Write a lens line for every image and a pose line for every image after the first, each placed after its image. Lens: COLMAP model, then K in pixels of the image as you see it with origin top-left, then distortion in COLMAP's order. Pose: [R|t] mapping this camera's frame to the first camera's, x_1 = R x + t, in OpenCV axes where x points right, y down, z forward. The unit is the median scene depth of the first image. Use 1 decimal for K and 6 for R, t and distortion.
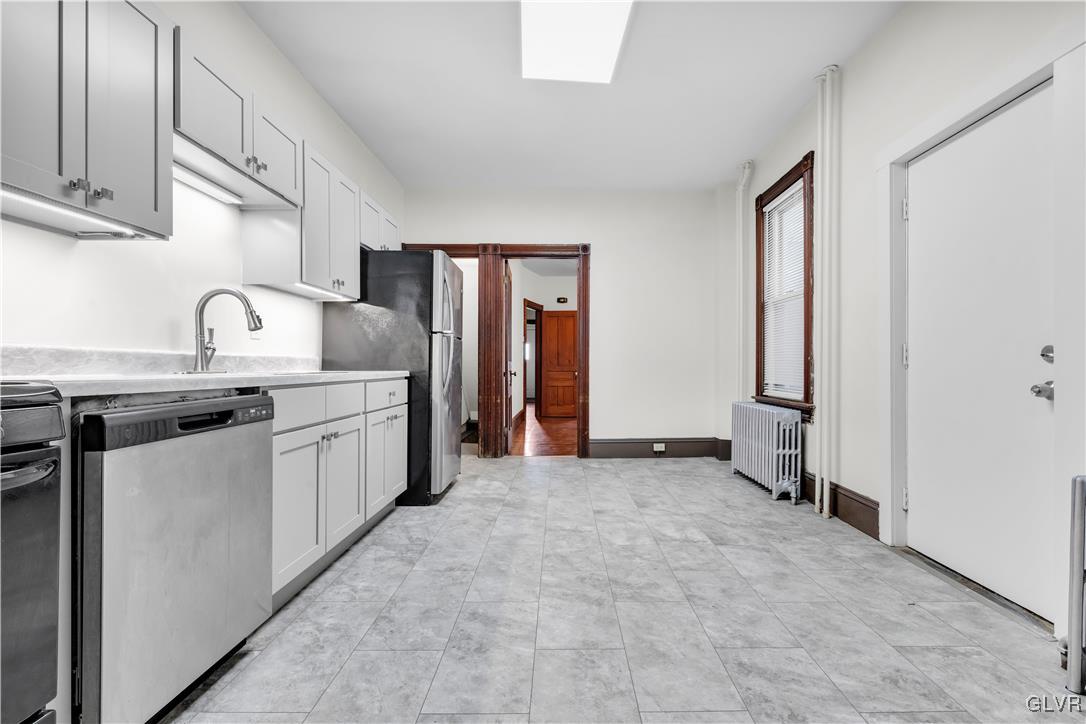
lens RADIAL K [[466.6, 0, 537.8], [0, 466.6, 367.6], [0, 0, 1]] dist [0.003480, 0.000555]
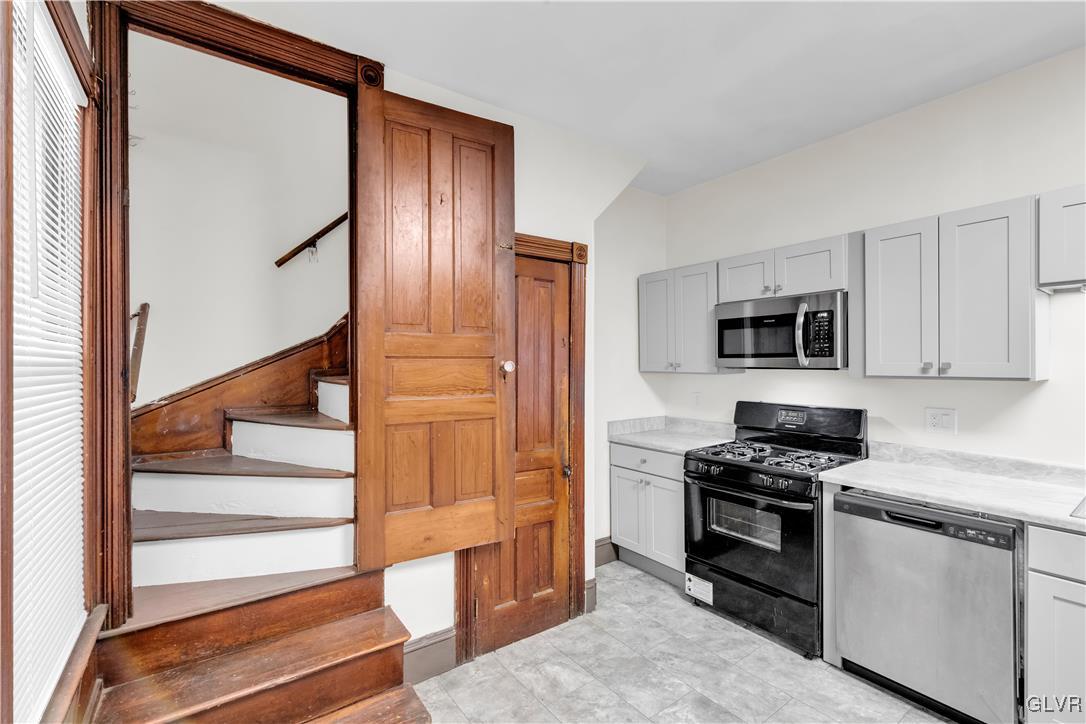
lens RADIAL K [[466.6, 0, 537.8], [0, 466.6, 367.6], [0, 0, 1]] dist [0.003480, 0.000555]
pose [[-0.791510, 0.005311, -0.611133, 0.619213], [0.001853, 0.999978, 0.006291, -0.209005], [0.611154, 0.003847, -0.791503, 0.776916]]
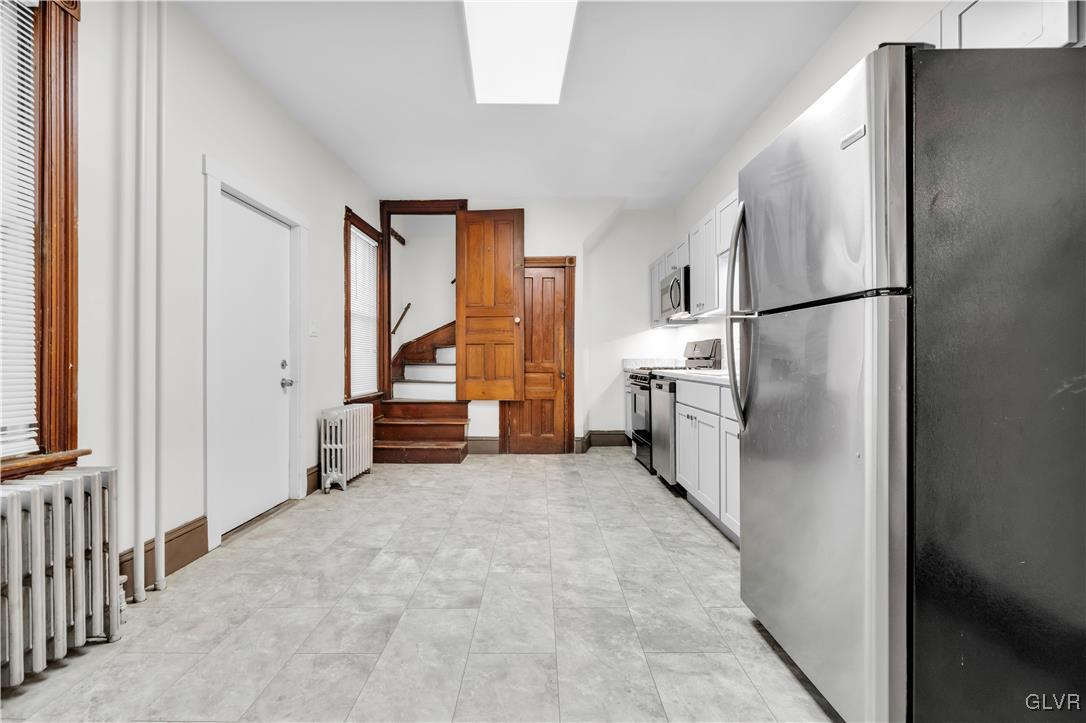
lens RADIAL K [[460.2, 0, 540.0], [0, 460.2, 353.2], [0, 0, 1]] dist [0.001675, -0.000083]
pose [[-0.998901, 0.003029, -0.046781, 0.081826], [0.003522, 0.999939, -0.010456, -0.034714], [0.046747, -0.010610, -0.998850, 2.043789]]
